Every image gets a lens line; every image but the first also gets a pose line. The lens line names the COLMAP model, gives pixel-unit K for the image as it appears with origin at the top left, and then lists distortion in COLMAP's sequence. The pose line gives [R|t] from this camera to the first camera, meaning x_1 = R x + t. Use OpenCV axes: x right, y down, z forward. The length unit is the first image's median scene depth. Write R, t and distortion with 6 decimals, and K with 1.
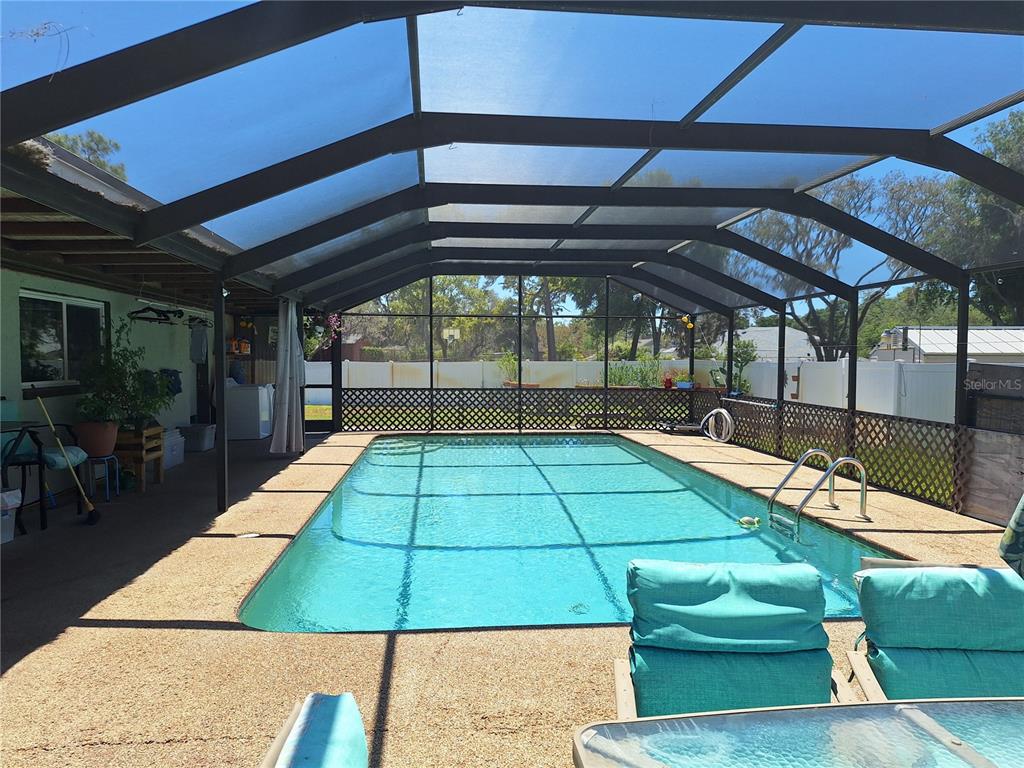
lens RADIAL K [[701.0, 0, 512.3], [0, 701.0, 381.4], [0, 0, 1]] dist [0.054070, -0.035721]
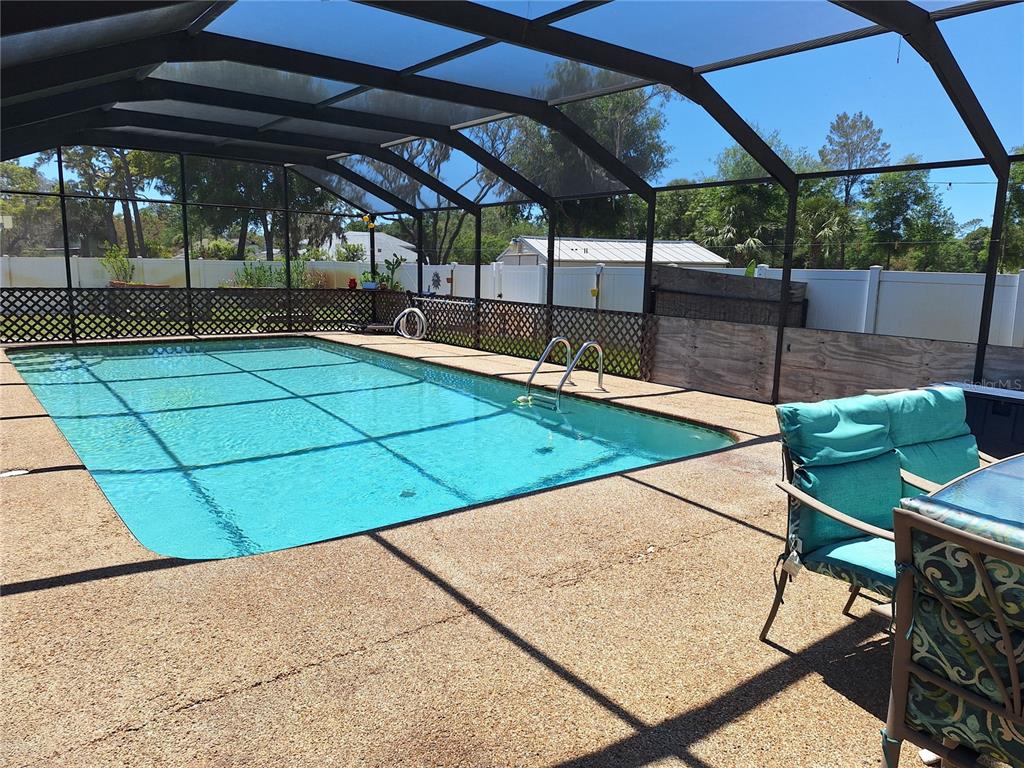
lens RADIAL K [[701.0, 0, 508.6], [0, 701.0, 379.9], [0, 0, 1]] dist [0.054070, -0.035721]
pose [[0.843891, -0.070961, 0.531802, -0.161855], [0.000486, 0.991315, 0.131505, 0.008486], [-0.536515, -0.110717, 0.836596, 0.040586]]
